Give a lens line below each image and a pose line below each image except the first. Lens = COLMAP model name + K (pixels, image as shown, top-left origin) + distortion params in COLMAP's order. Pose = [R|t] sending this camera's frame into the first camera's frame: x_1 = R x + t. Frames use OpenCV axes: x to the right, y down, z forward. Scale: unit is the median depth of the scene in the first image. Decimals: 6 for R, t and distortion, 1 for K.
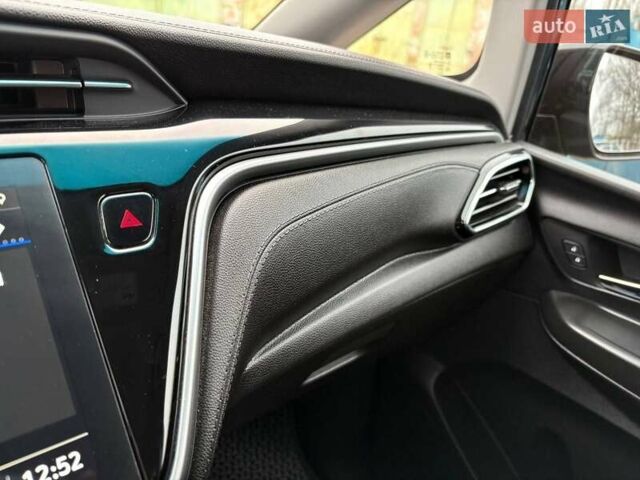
lens RADIAL K [[485.0, 0, 326.6], [0, 485.0, 241.7], [0, 0, 1]] dist [-0.001355, -0.088597]
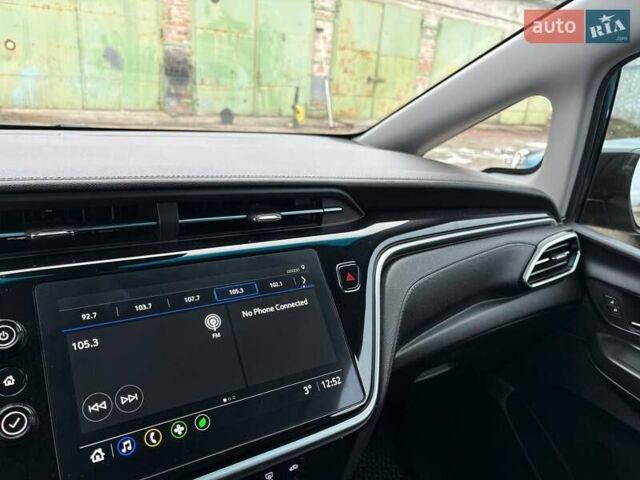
lens RADIAL K [[497.3, 0, 320.0], [0, 497.3, 240.0], [0, 0, 1]] dist [0.009755, -0.051803]
pose [[0.986243, 0.026844, -0.163107, -0.091298], [-0.040773, 0.995743, -0.082663, -0.011075], [0.160194, 0.088176, 0.983139, -0.602274]]
